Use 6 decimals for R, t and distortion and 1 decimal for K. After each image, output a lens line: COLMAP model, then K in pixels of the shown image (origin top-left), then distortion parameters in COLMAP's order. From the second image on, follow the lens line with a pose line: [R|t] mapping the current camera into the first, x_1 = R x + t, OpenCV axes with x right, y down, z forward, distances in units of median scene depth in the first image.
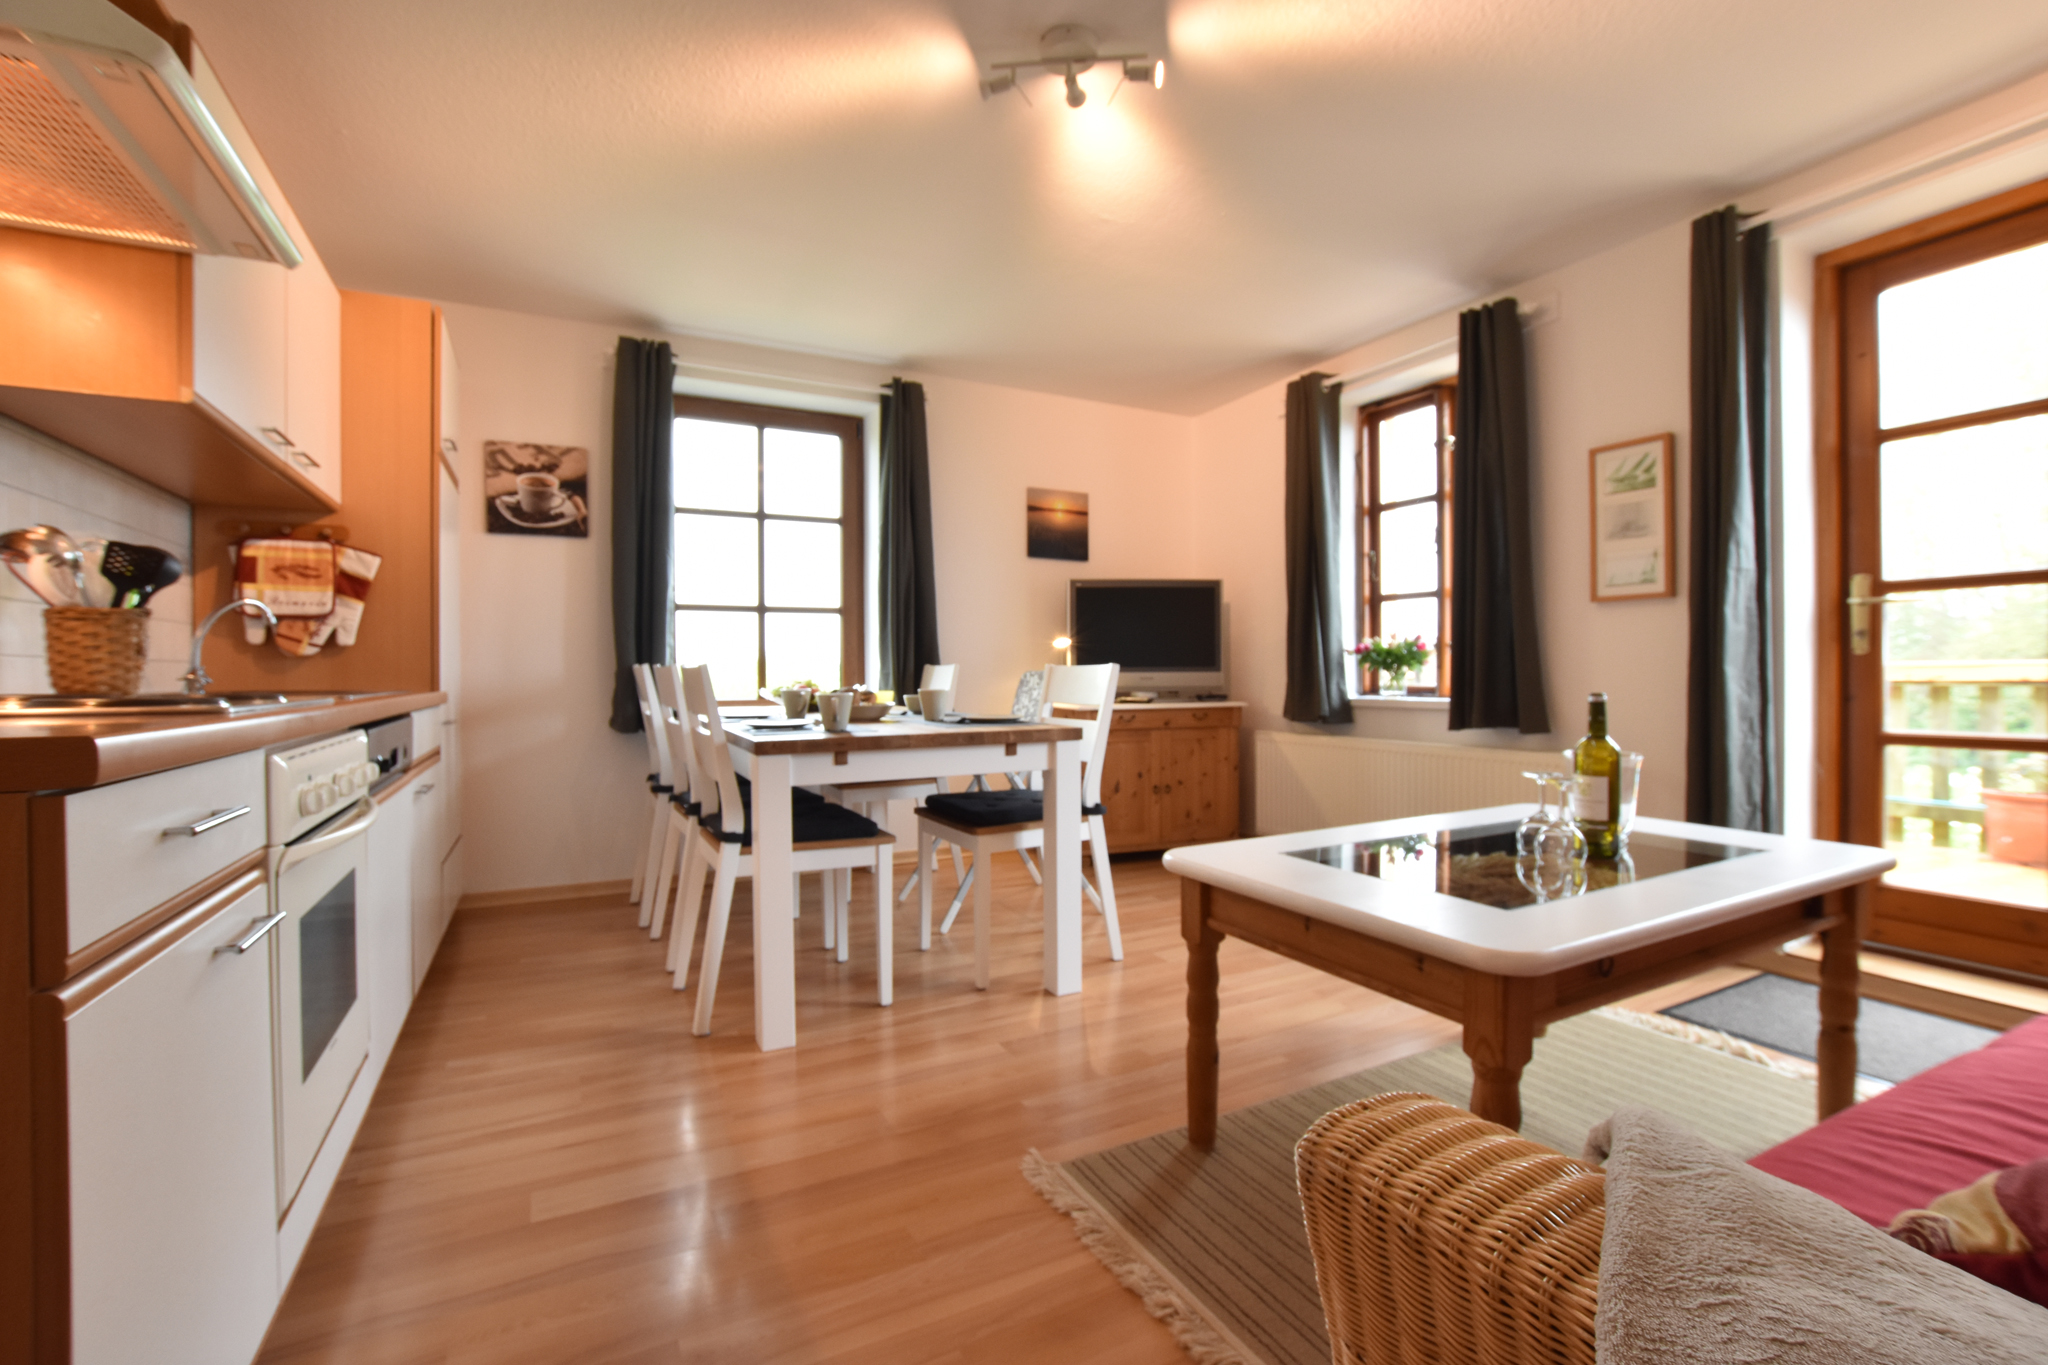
lens RADIAL K [[890.8, 0, 1024.0], [0, 890.8, 682.5], [0, 0, 1]] dist [-0.030132, 0.000318]
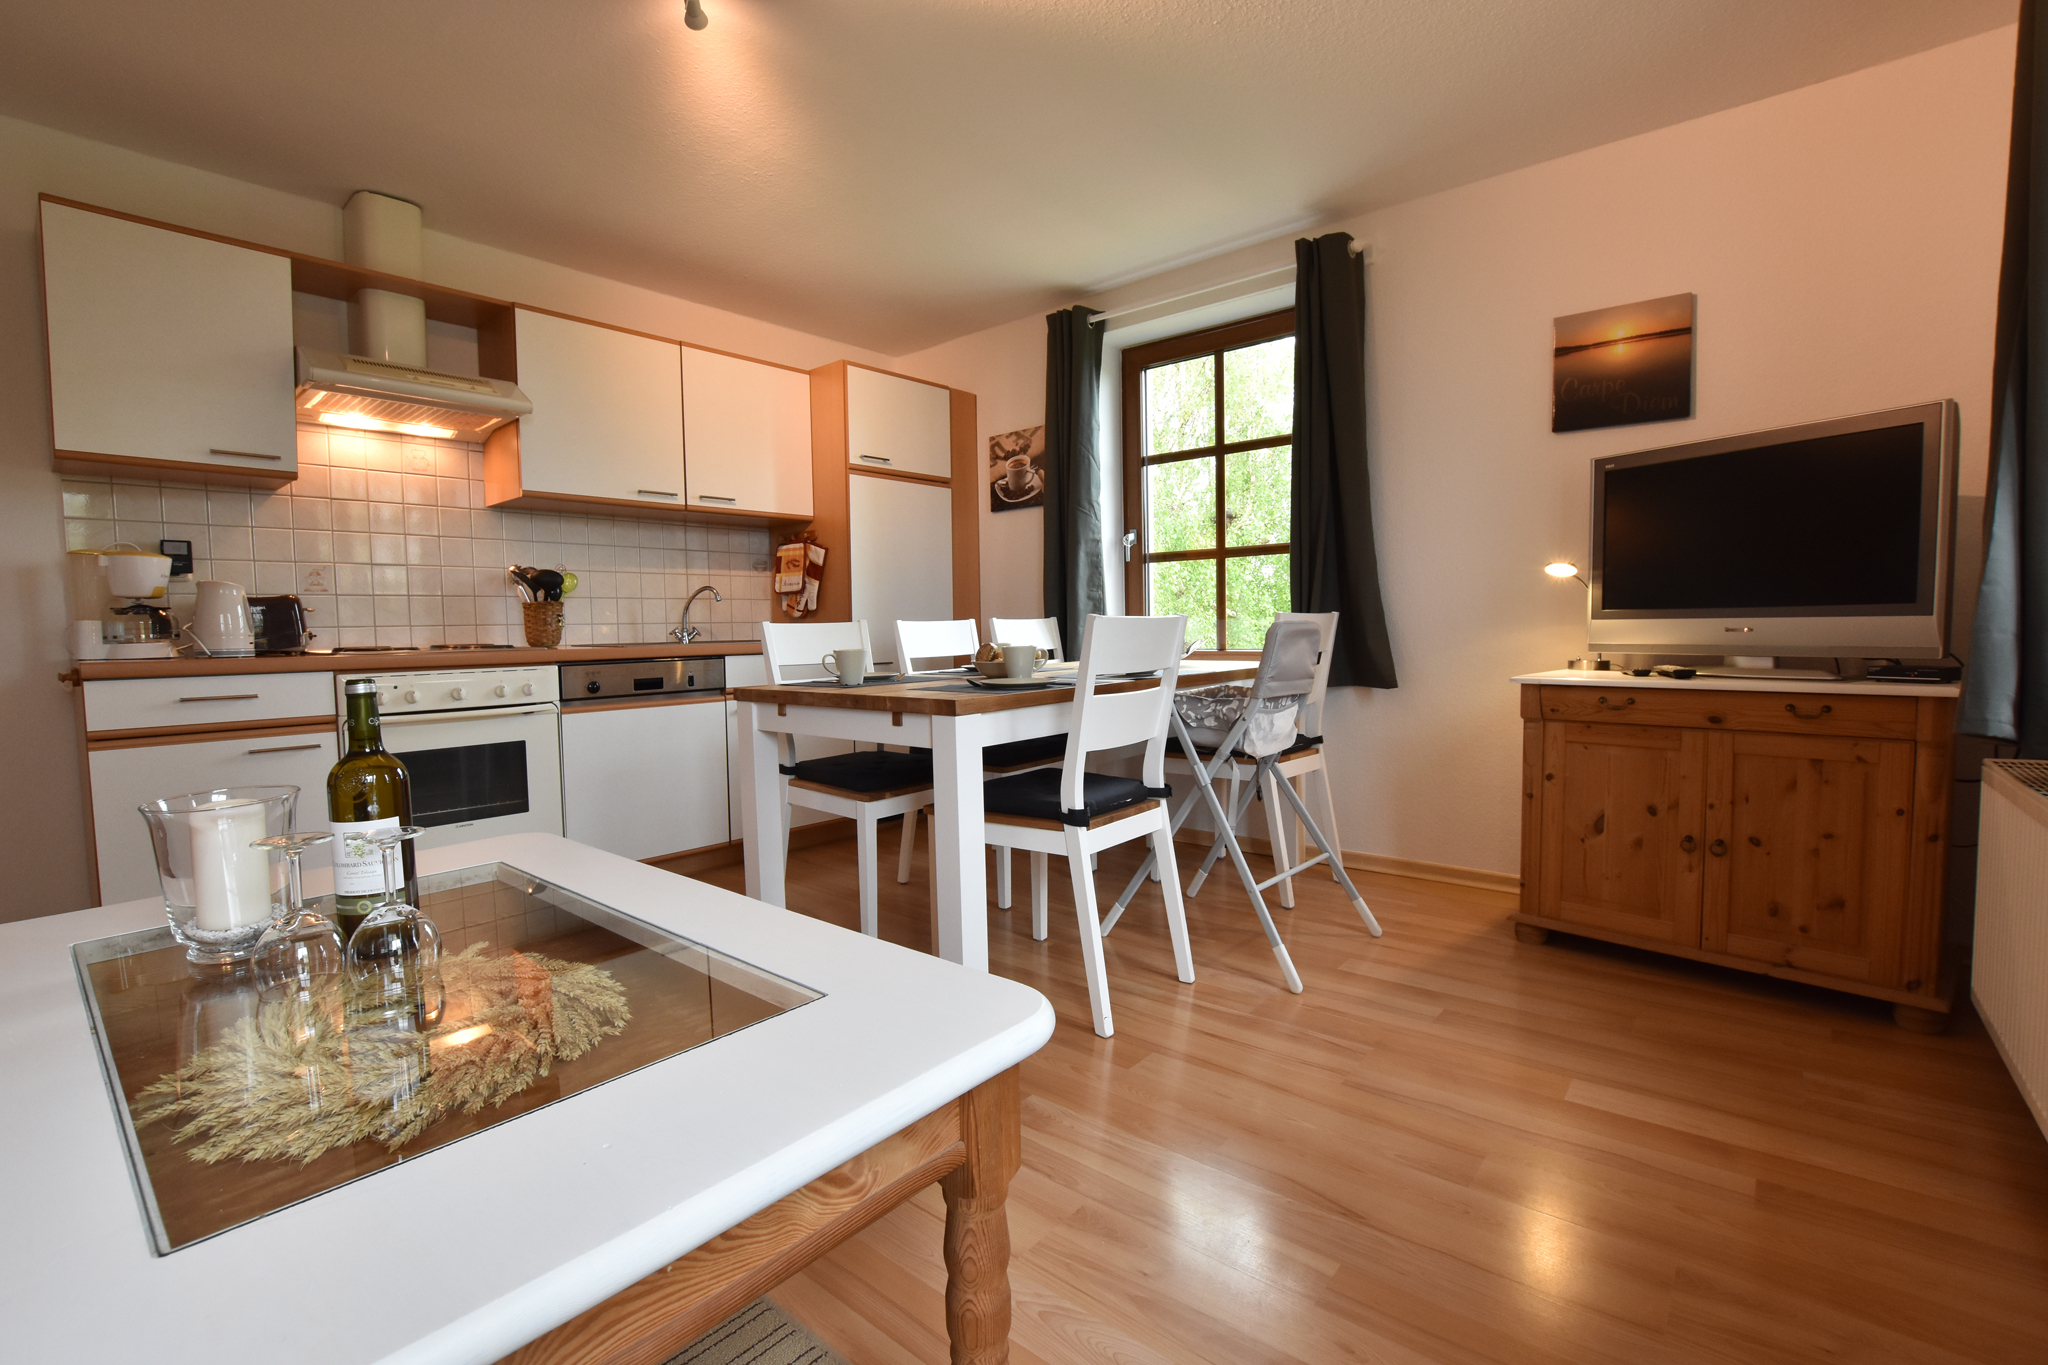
lens RADIAL K [[890.8, 0, 1024.0], [0, 890.8, 682.5], [0, 0, 1]] dist [-0.030132, 0.000318]
pose [[0.383730, 0.056345, -0.921725, 0.558899], [0.003874, 0.998030, 0.062623, -0.008983], [0.923437, -0.027601, 0.382755, 0.537322]]
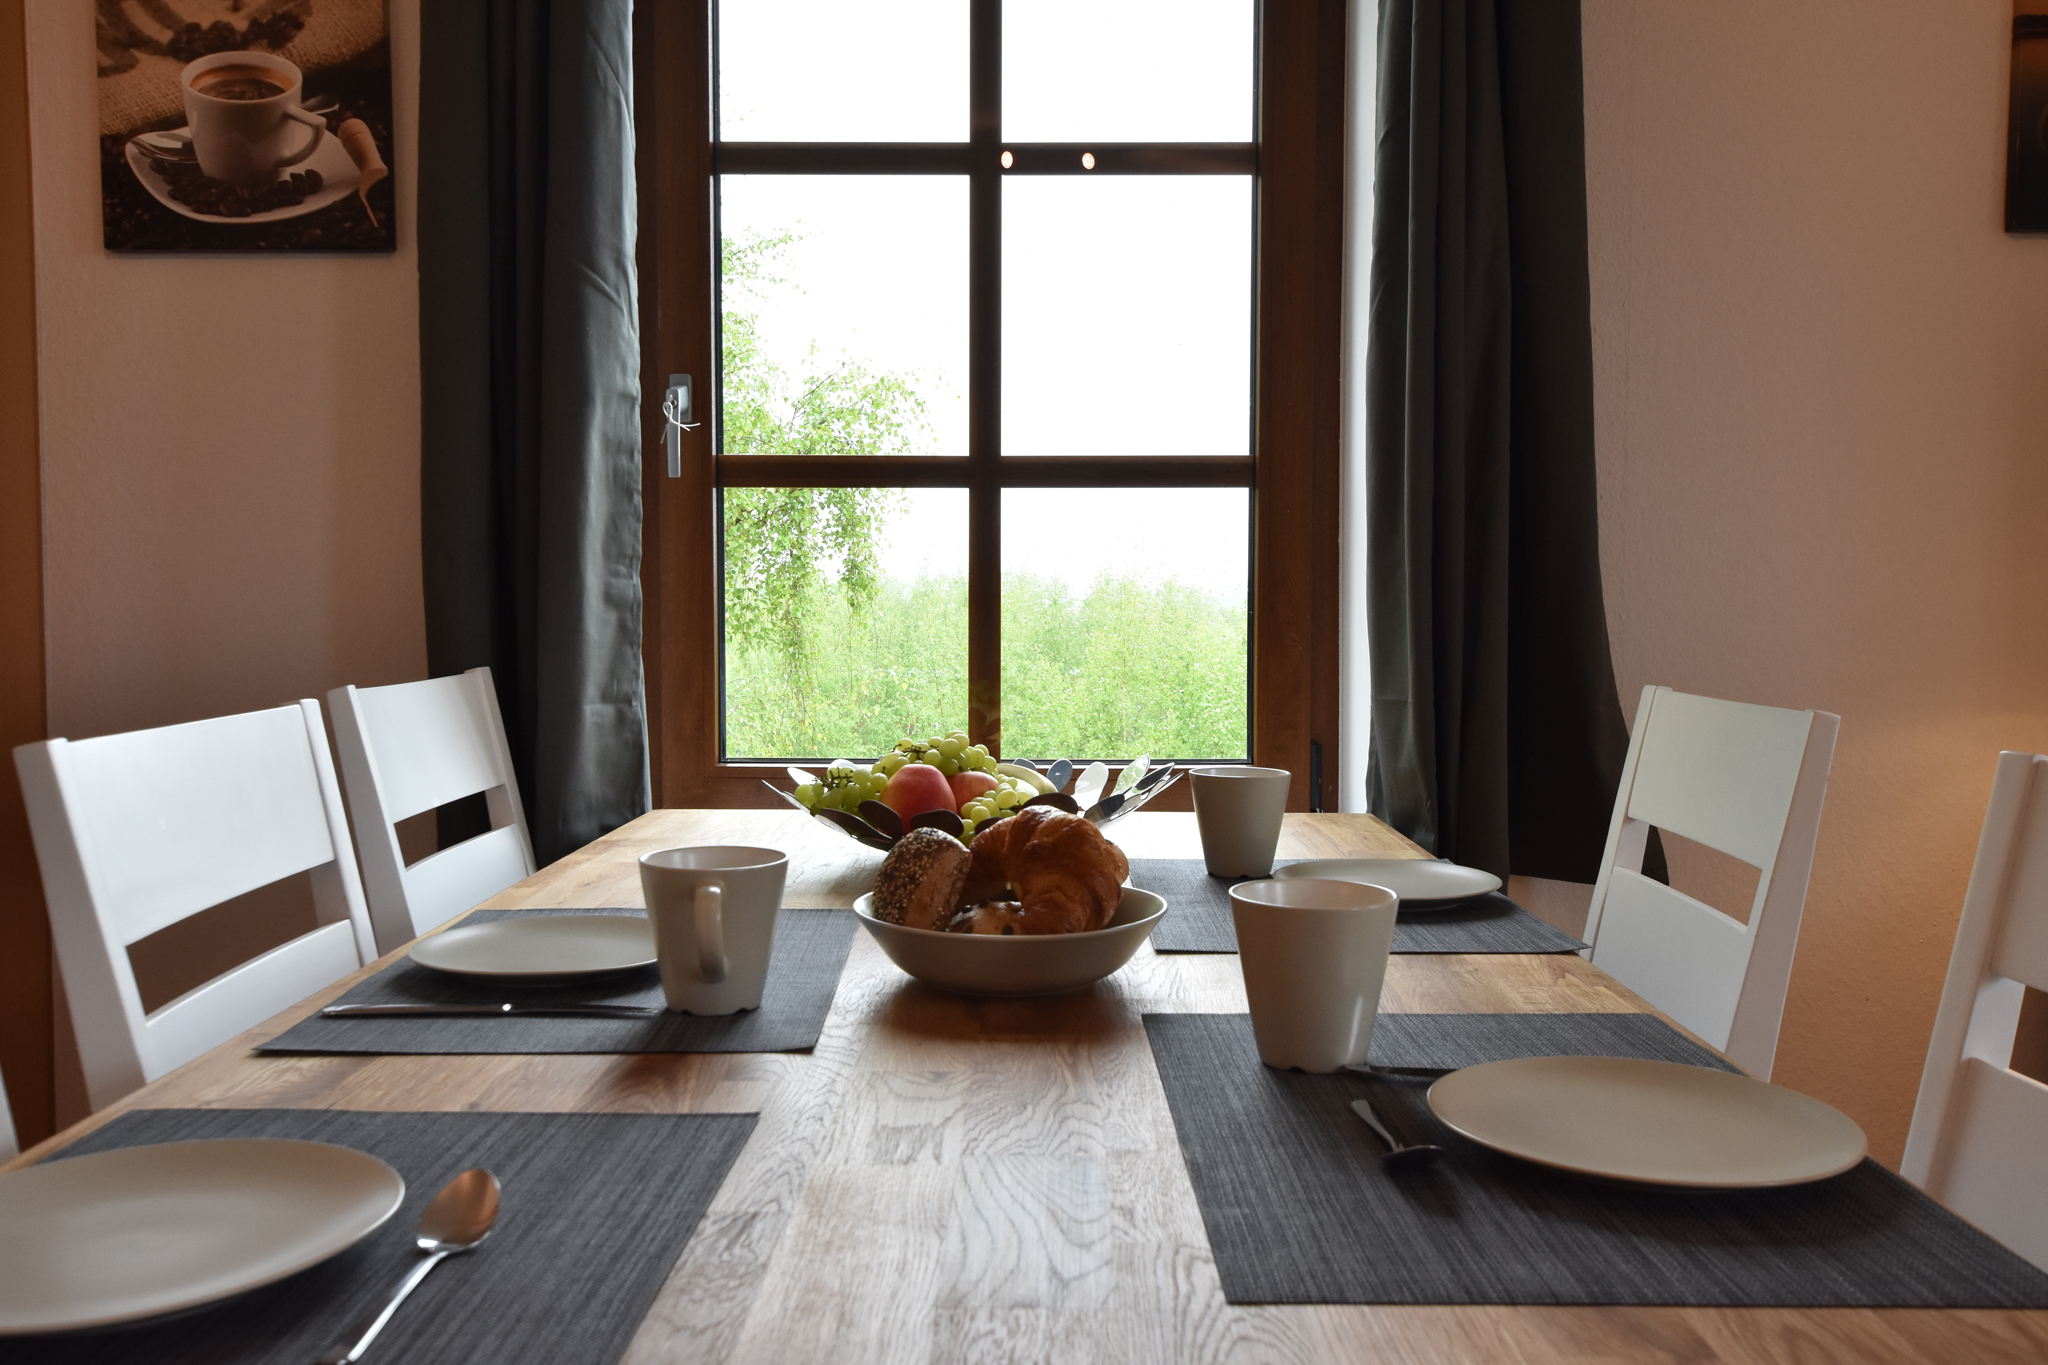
lens RADIAL K [[1683.6, 0, 1024.0], [0, 1683.6, 682.5], [0, 0, 1]] dist [-0.035671, 0.094010]
pose [[0.887022, 0.030313, -0.460732, -0.021242], [-0.013438, 0.999115, 0.039864, -0.039816], [0.461532, -0.029169, 0.886644, 0.583822]]
